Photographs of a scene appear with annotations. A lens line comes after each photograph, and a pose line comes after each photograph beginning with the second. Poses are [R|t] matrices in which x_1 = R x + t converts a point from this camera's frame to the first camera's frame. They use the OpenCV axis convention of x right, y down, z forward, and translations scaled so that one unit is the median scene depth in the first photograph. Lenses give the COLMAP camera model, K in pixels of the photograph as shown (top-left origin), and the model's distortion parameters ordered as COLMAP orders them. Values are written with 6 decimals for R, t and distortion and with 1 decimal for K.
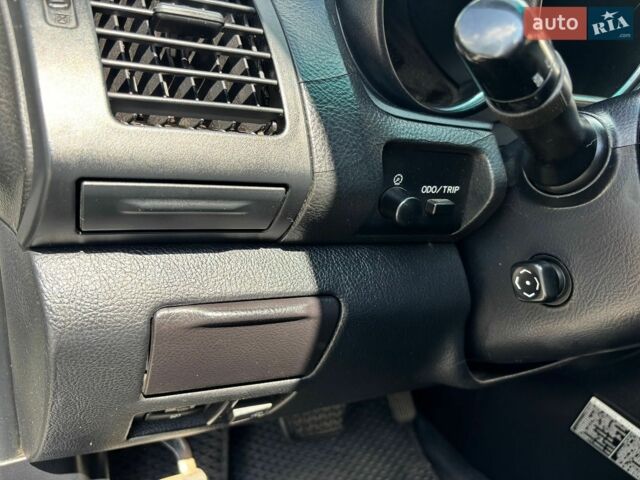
lens RADIAL K [[485.6, 0, 313.9], [0, 485.6, 235.8], [0, 0, 1]] dist [0.068977, -0.078197]
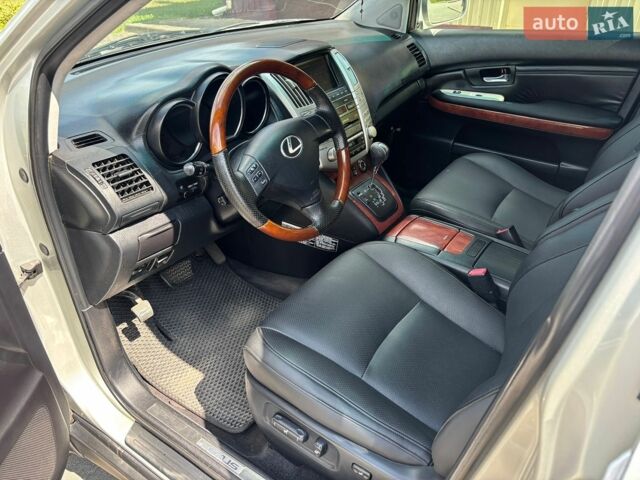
lens RADIAL K [[485.6, 0, 313.9], [0, 485.6, 235.8], [0, 0, 1]] dist [0.068977, -0.078197]
pose [[0.880332, -0.351513, 0.318518, -0.265820], [0.277788, 0.926315, 0.254509, -0.441216], [-0.384511, -0.135572, 0.913111, -2.943111]]
